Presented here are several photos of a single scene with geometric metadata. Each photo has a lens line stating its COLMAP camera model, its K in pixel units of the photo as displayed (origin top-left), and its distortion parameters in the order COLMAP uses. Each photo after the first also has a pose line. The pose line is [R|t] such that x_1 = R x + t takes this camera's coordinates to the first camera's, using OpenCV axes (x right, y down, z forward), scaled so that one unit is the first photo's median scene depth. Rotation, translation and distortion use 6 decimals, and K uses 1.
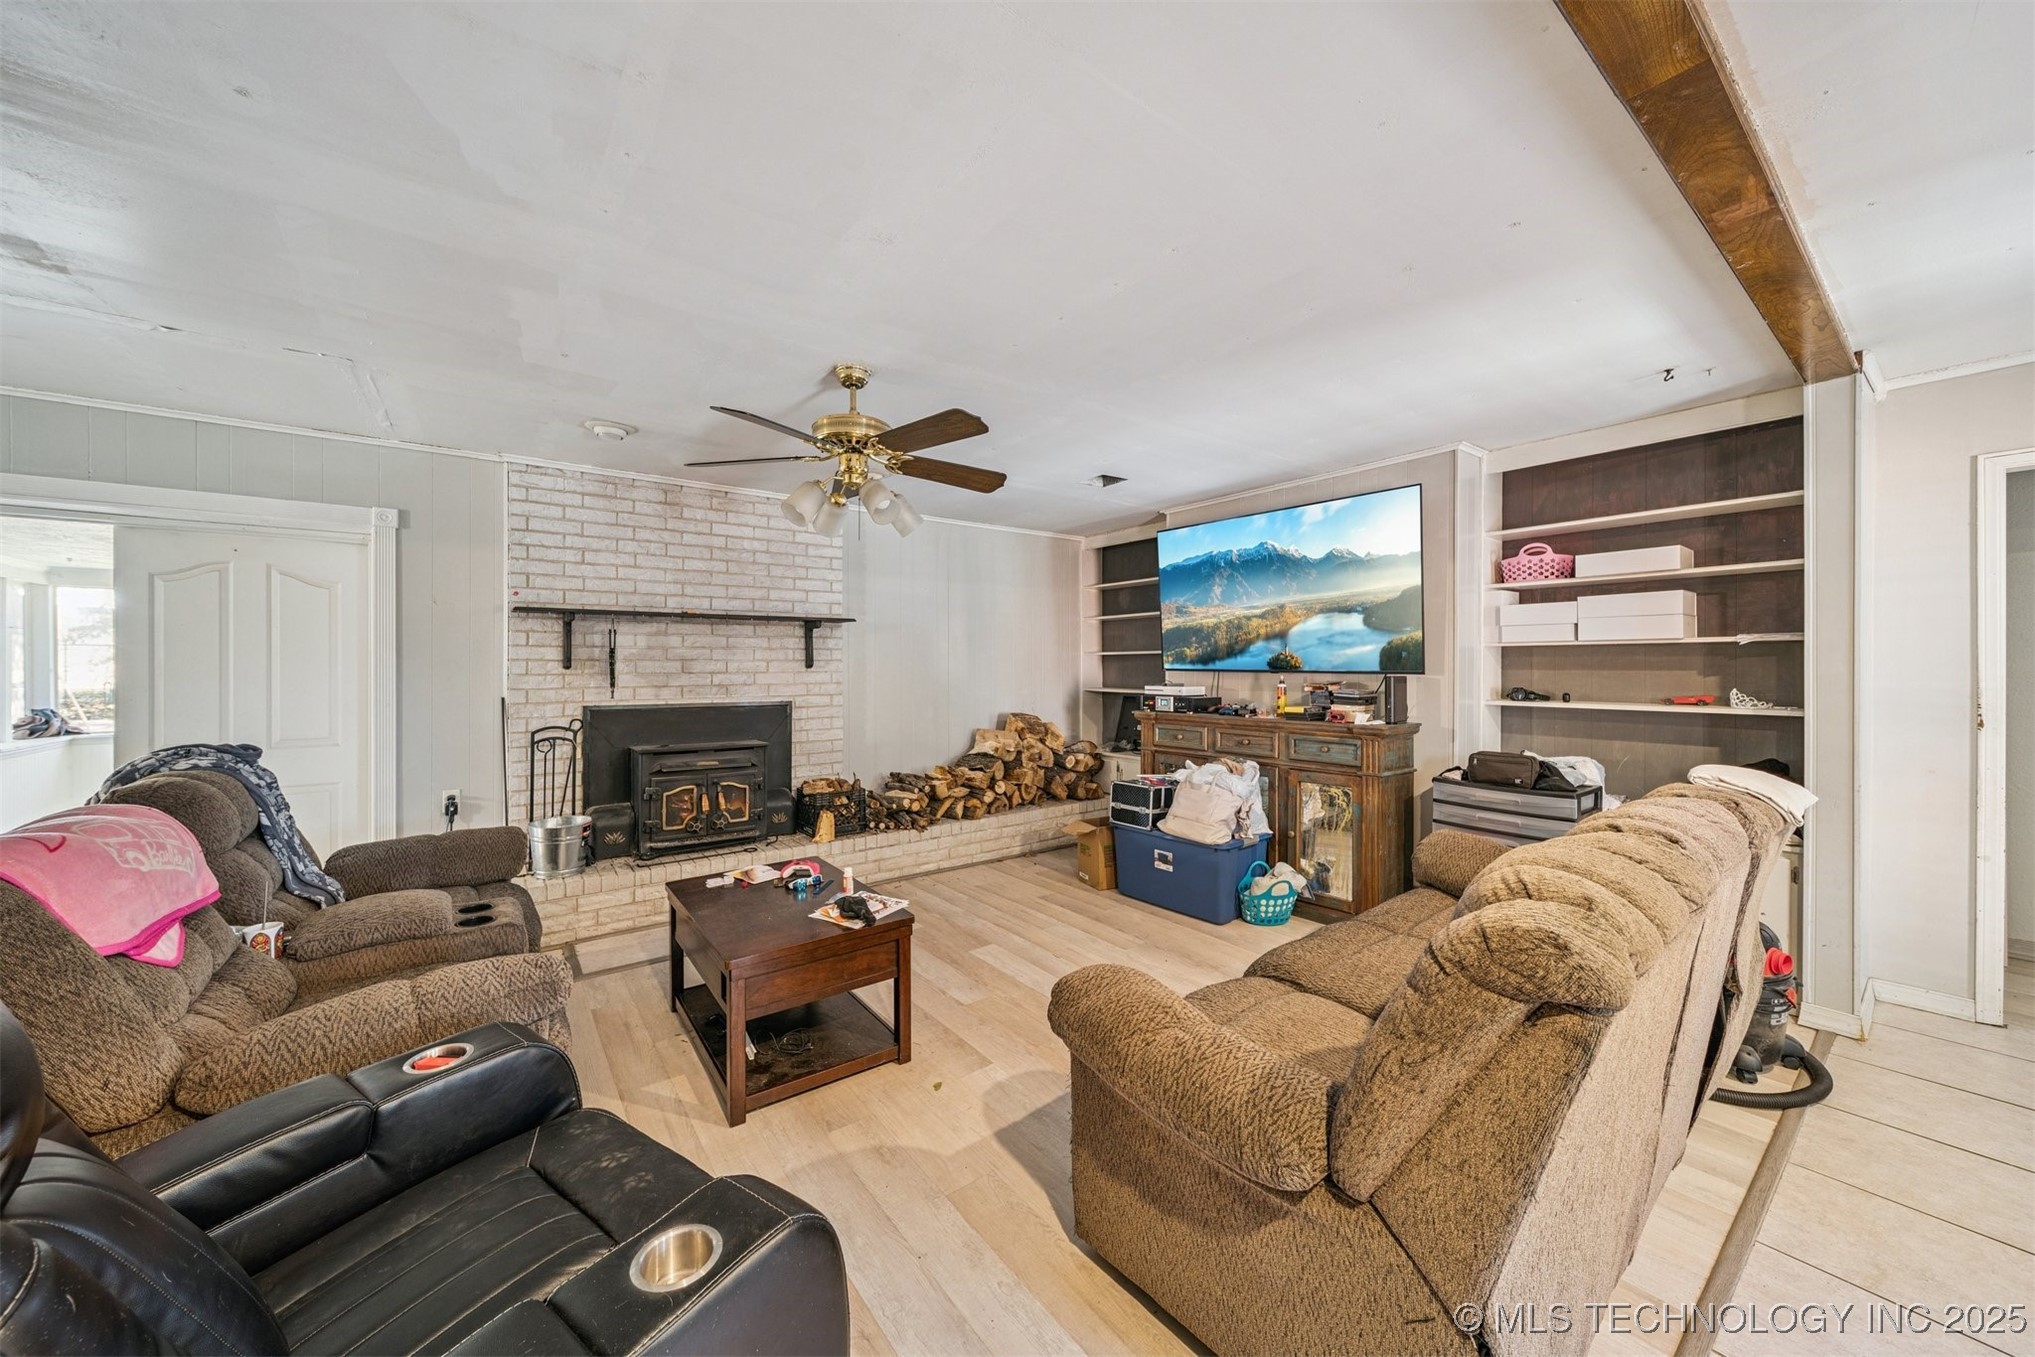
lens RADIAL K [[715.8, 0, 1001.7], [0, 715.8, 667.9], [0, 0, 1]] dist [-0.001630, -0.001420]
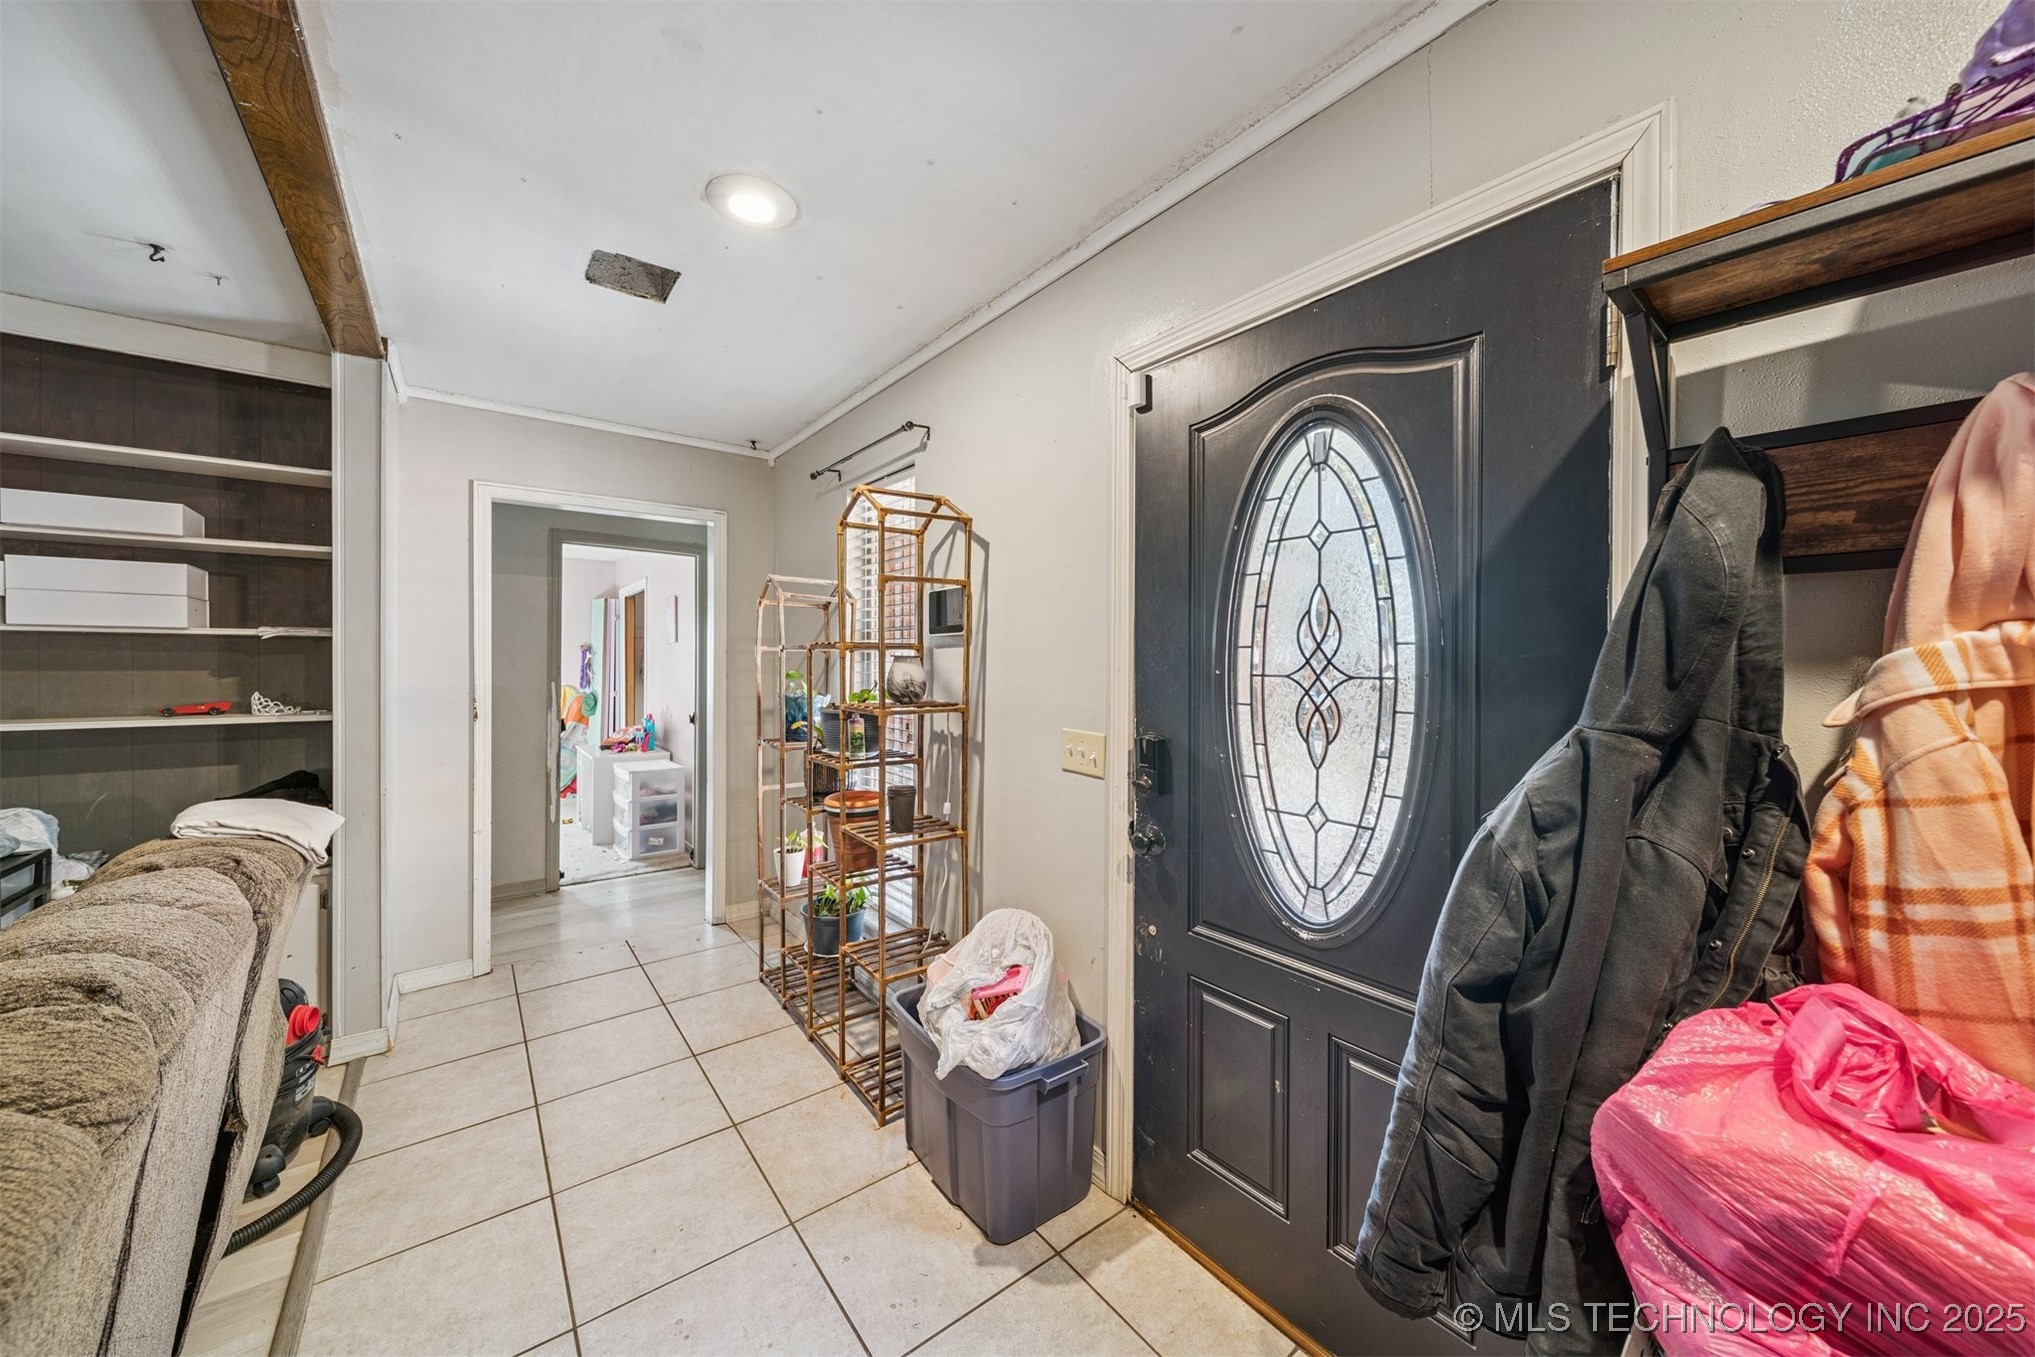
lens RADIAL K [[715.8, 0, 1001.7], [0, 715.8, 667.9], [0, 0, 1]] dist [-0.001630, -0.001420]
pose [[-0.019998, -0.003266, 0.999795, 0.205561], [-0.001210, 0.999994, 0.003243, -0.003237], [-0.999799, -0.001145, -0.020001, 0.170592]]
